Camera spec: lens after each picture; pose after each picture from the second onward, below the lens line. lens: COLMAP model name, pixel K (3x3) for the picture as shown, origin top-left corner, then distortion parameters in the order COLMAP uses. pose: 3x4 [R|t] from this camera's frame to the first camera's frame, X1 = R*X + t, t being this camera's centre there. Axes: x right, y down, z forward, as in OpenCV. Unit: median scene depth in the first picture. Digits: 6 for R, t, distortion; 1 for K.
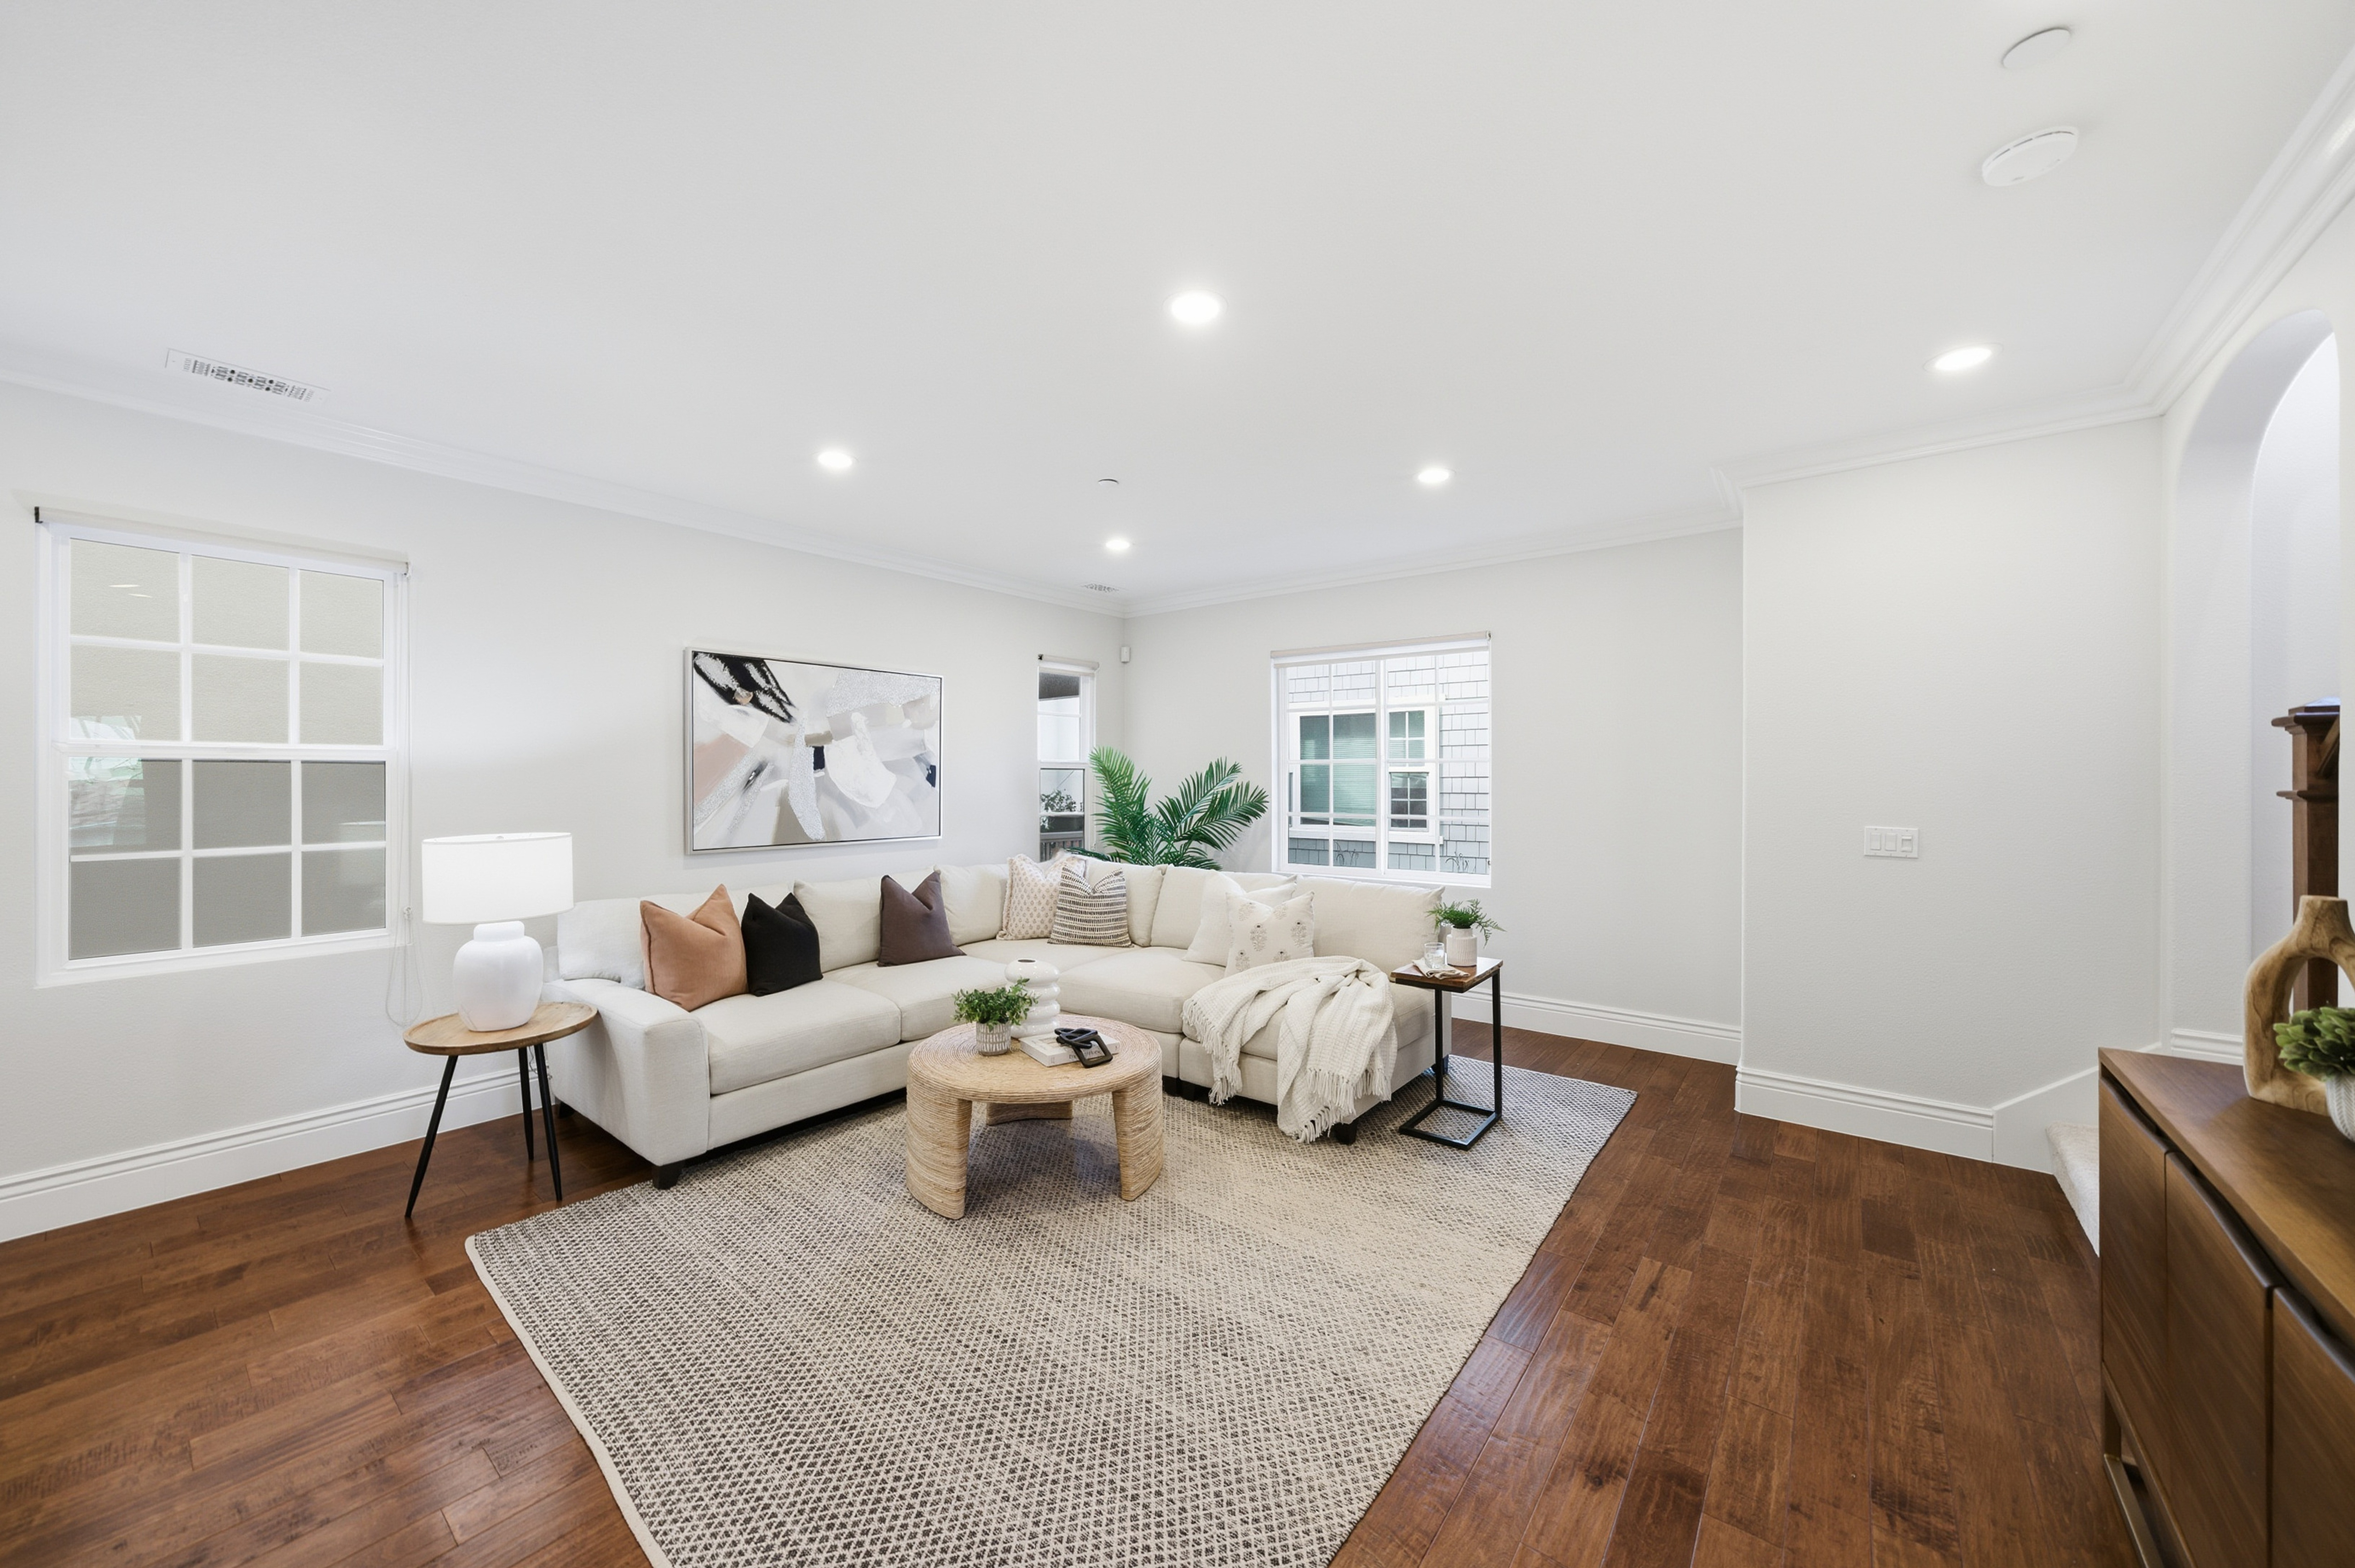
lens RADIAL K [[860.2, 0, 1160.8], [0, 860.2, 777.0], [0, 0, 1]] dist [-0.007431, 0.000048]
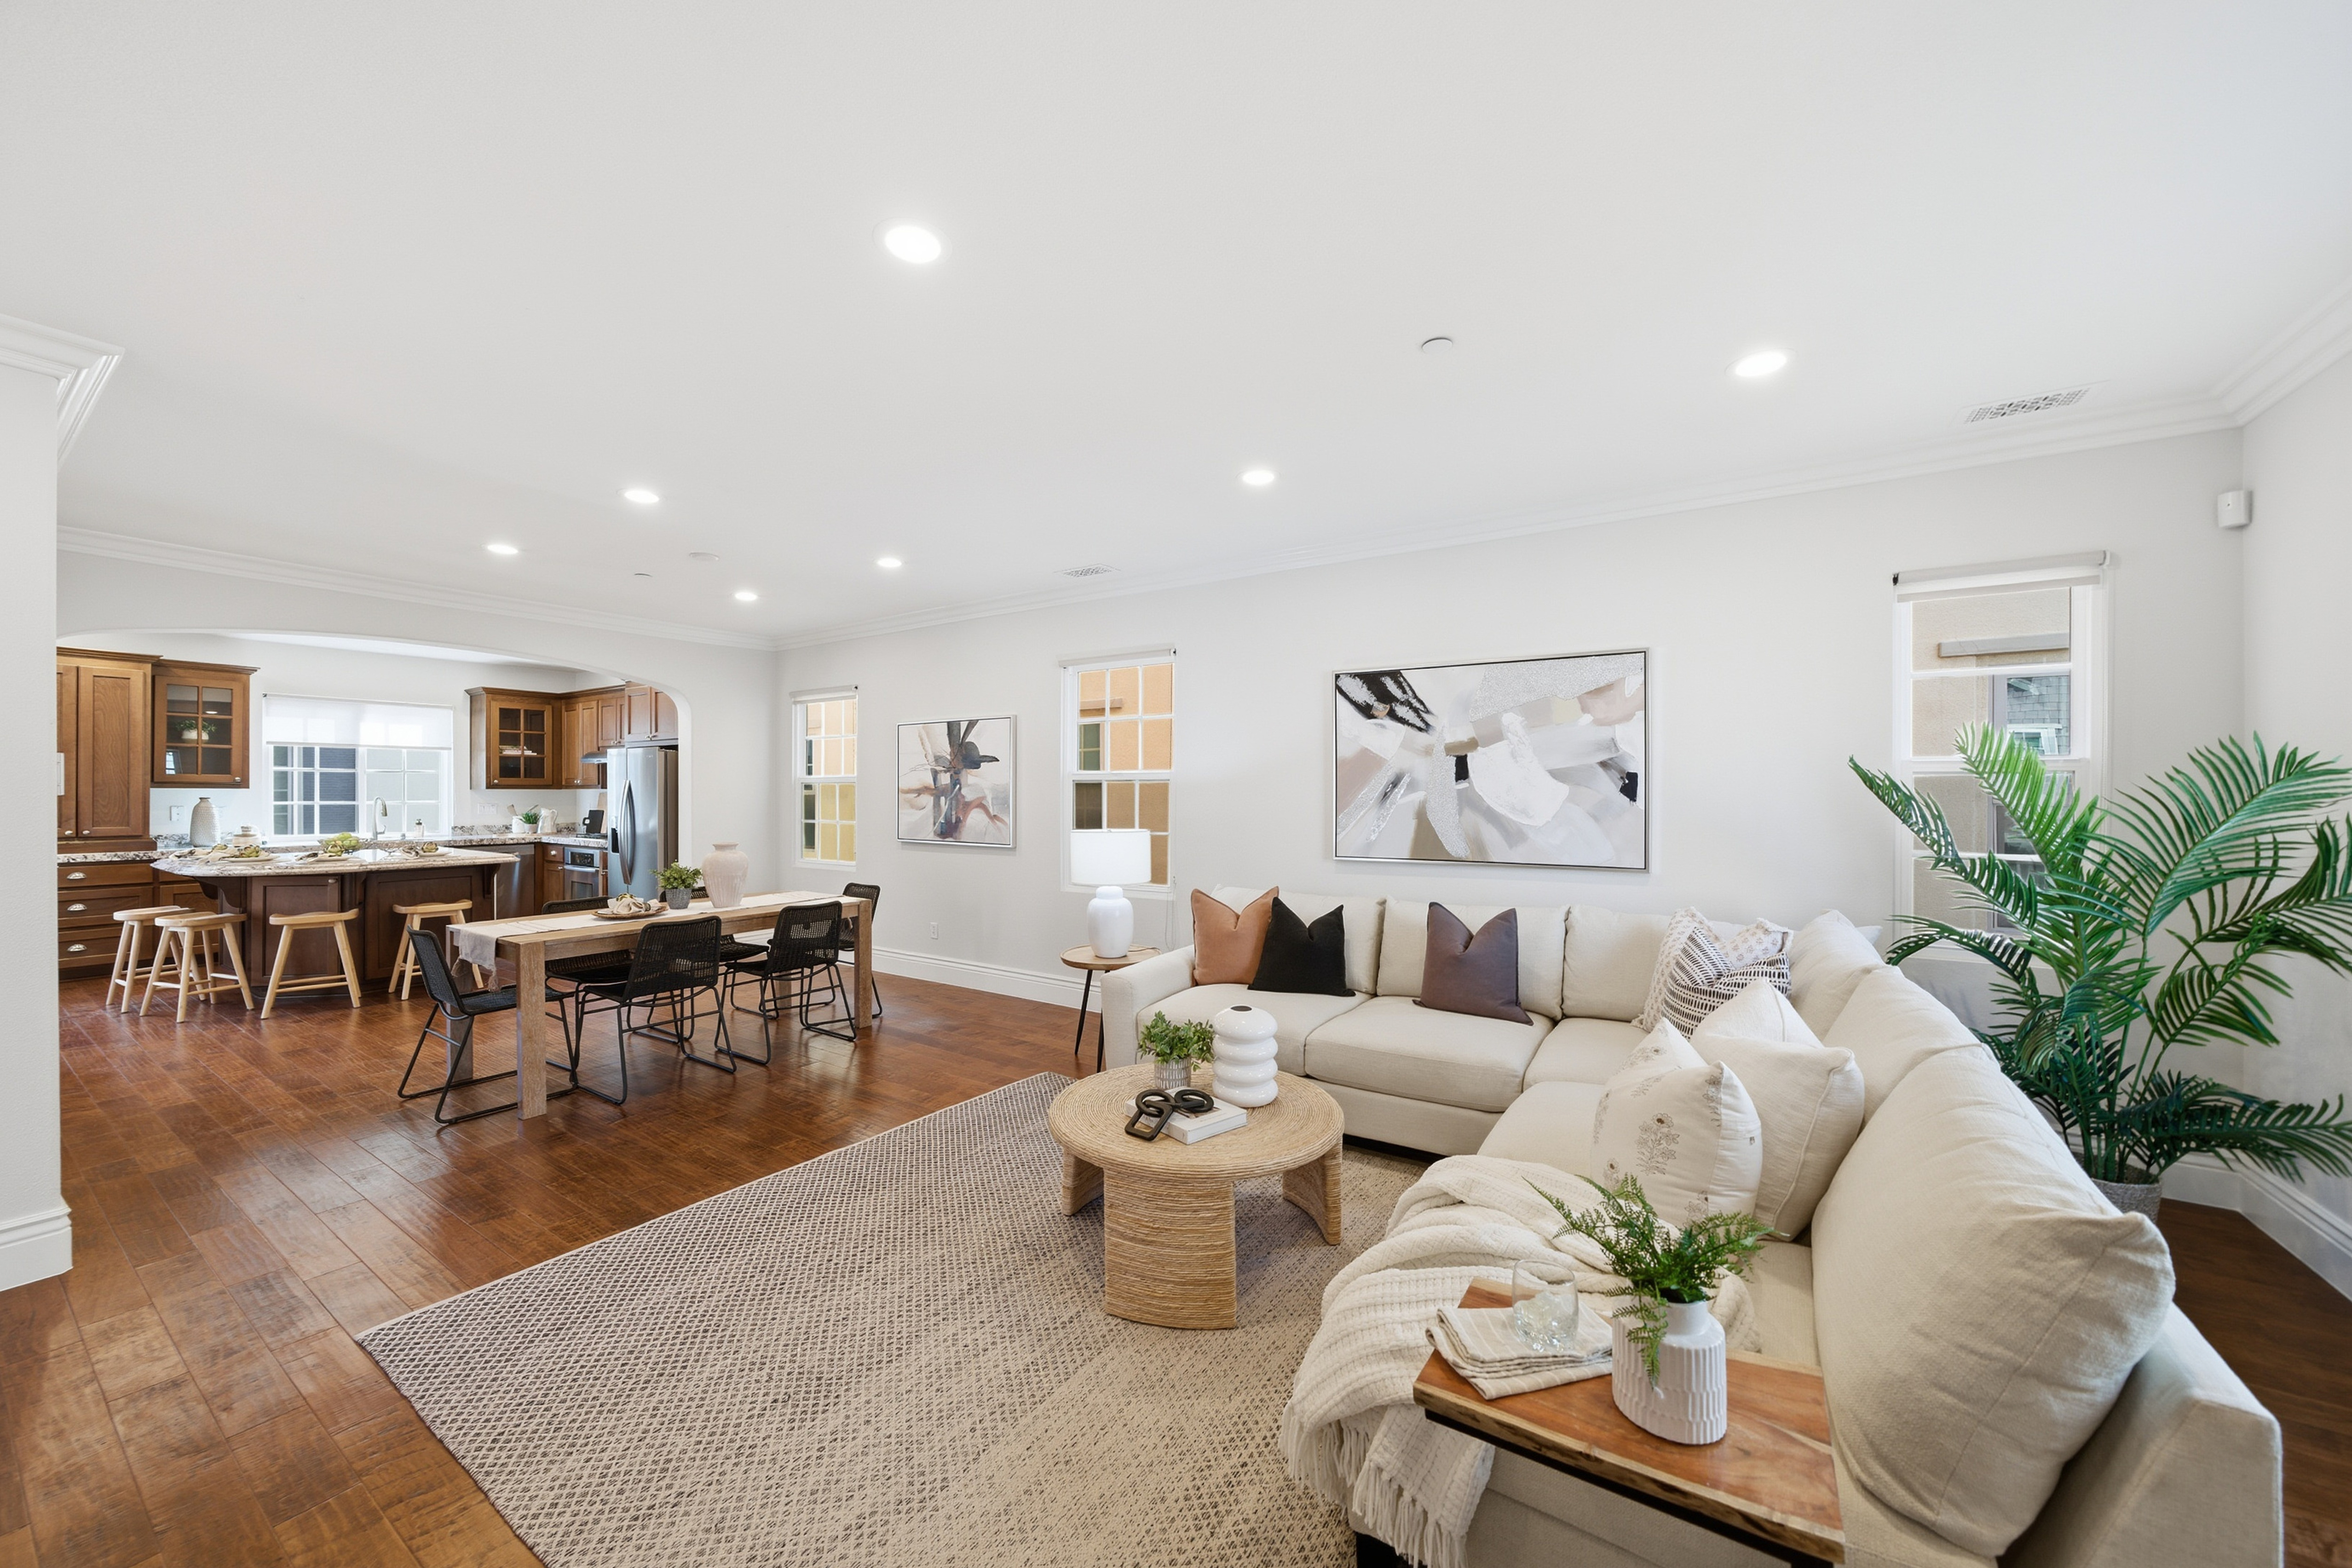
lens RADIAL K [[852.5, 0, 1165.3], [0, 852.5, 804.7], [0, 0, 1]] dist [0.000963, 0.000257]
pose [[0.099150, 0.018295, -0.994904, 0.566628], [0.002798, 0.999822, 0.018664, -0.000644], [0.995069, -0.004634, 0.099081, 0.726677]]
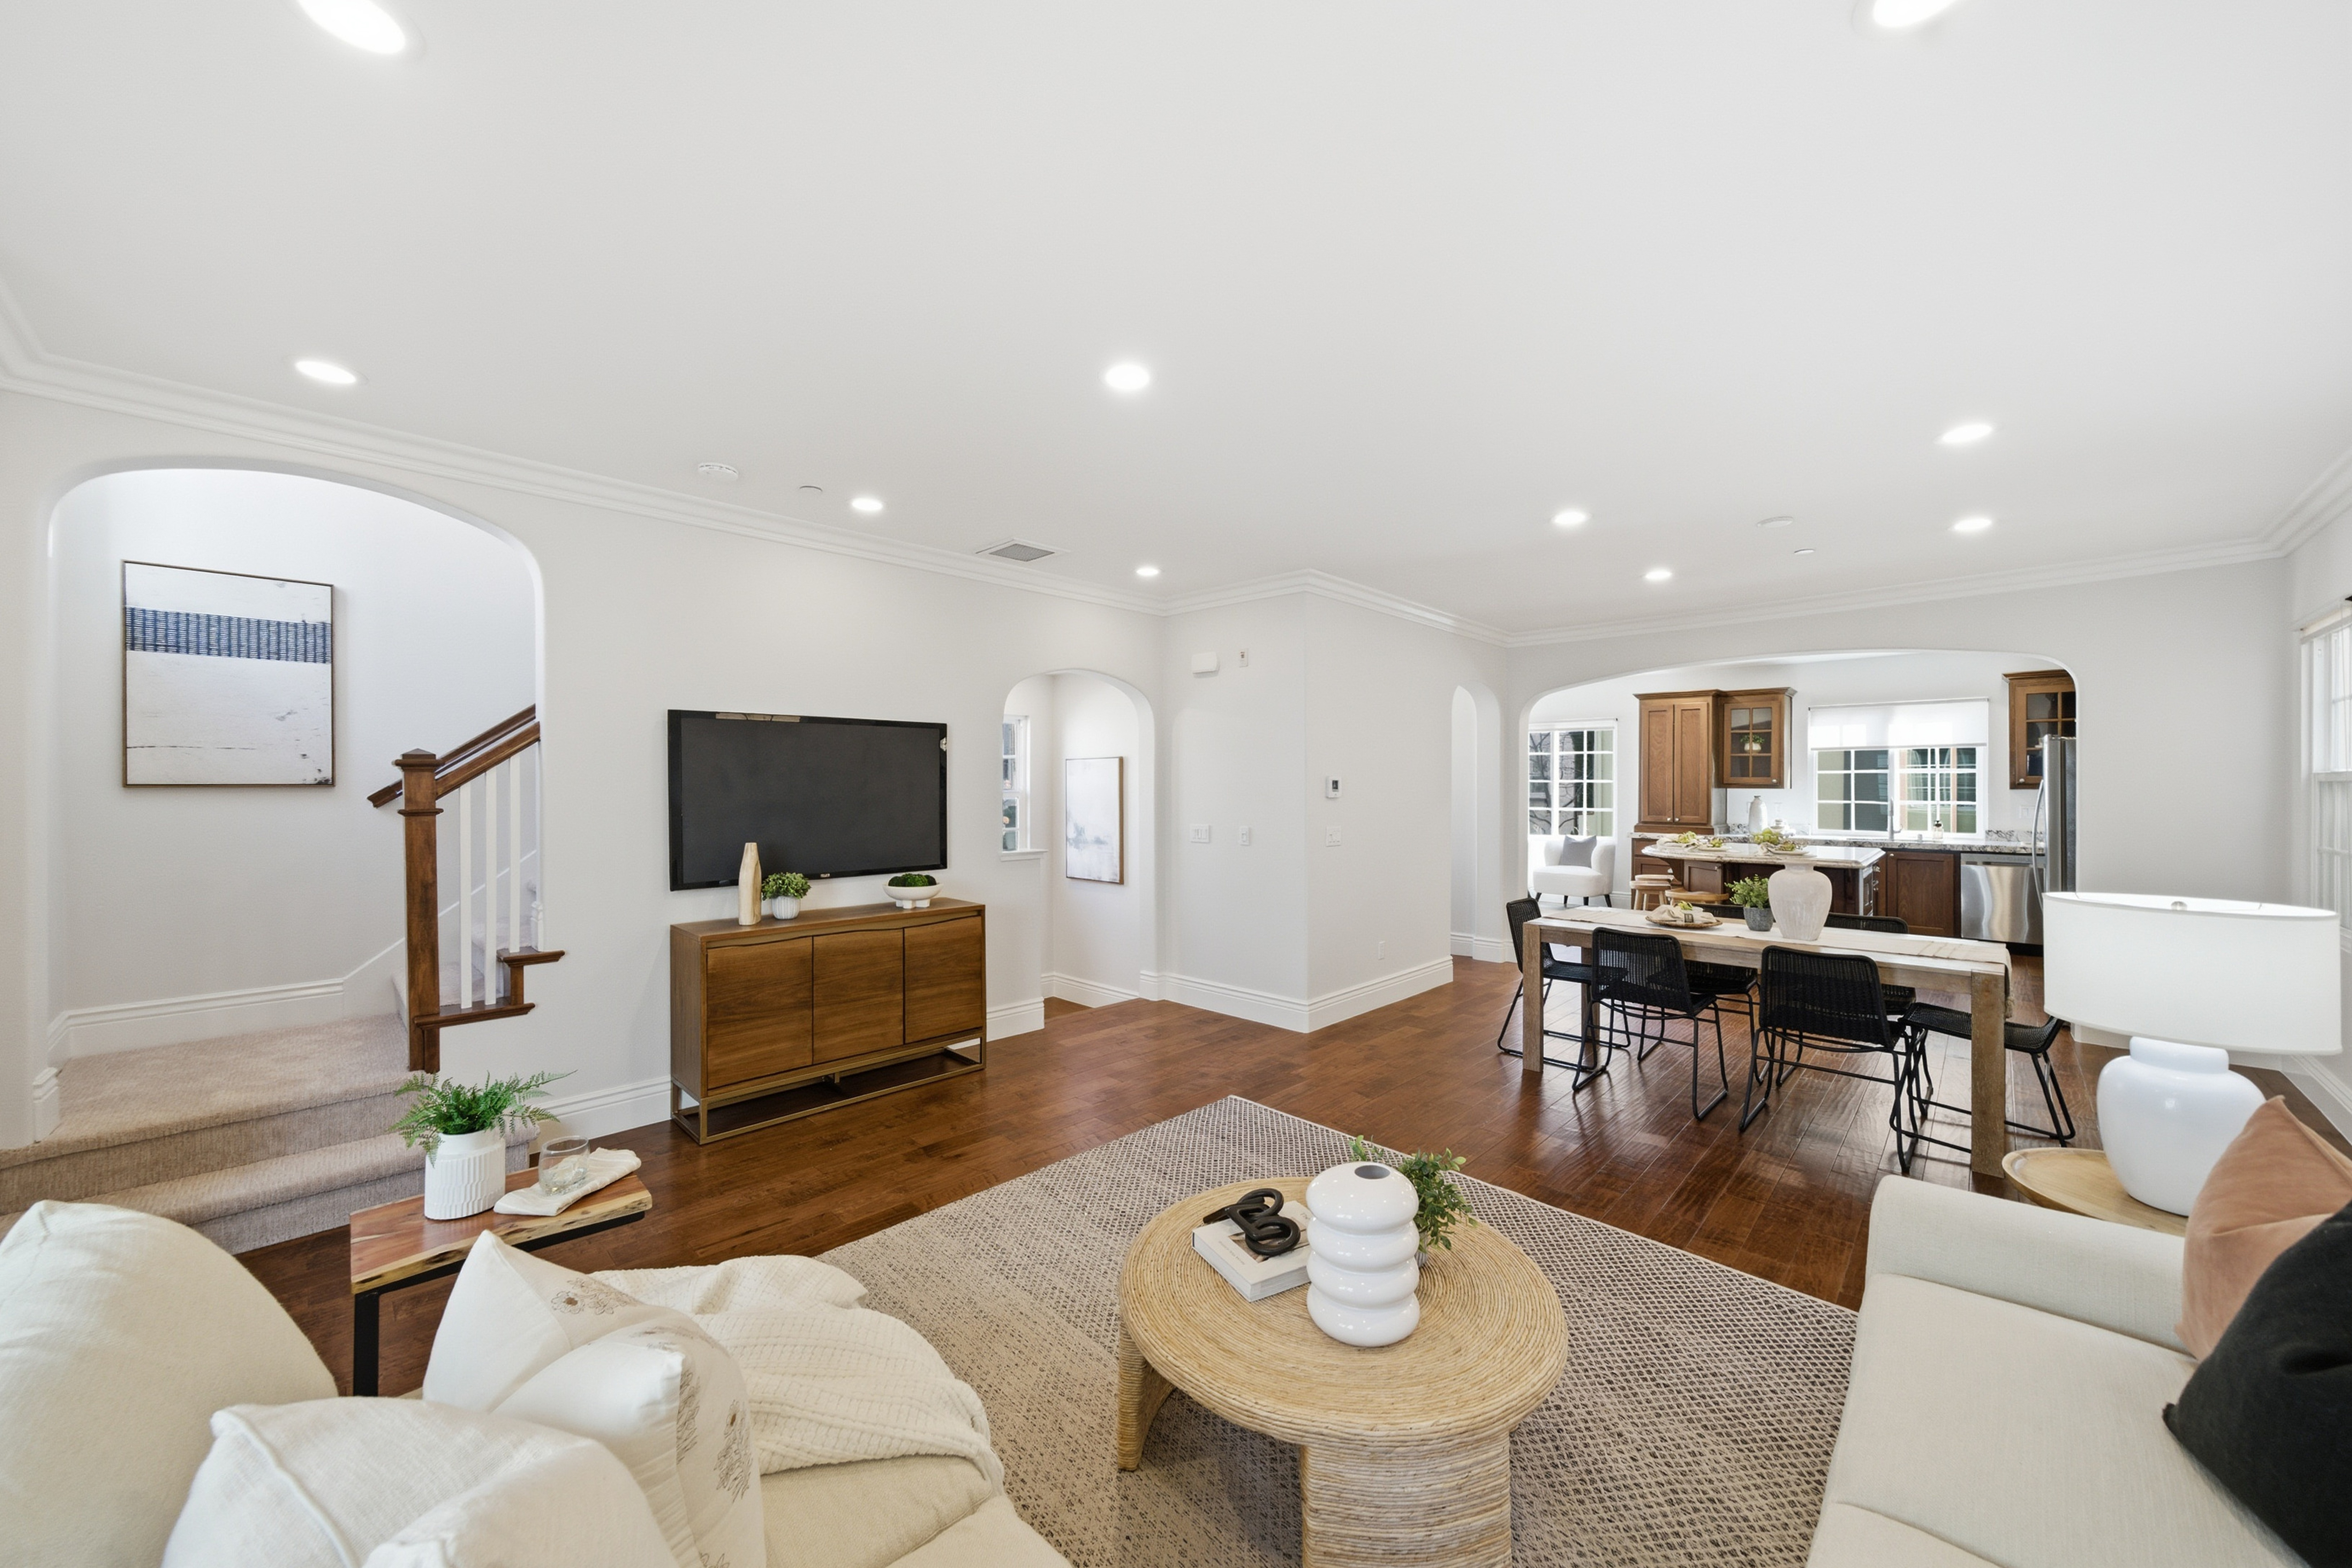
lens RADIAL K [[859.2, 0, 1159.3], [0, 859.2, 777.0], [0, 0, 1]] dist [-0.007431, 0.000048]
pose [[-0.995946, 0.001861, 0.089934, -0.060935], [0.000781, 0.999927, -0.012043, -0.012431], [-0.089950, -0.011924, -0.995875, 1.303798]]
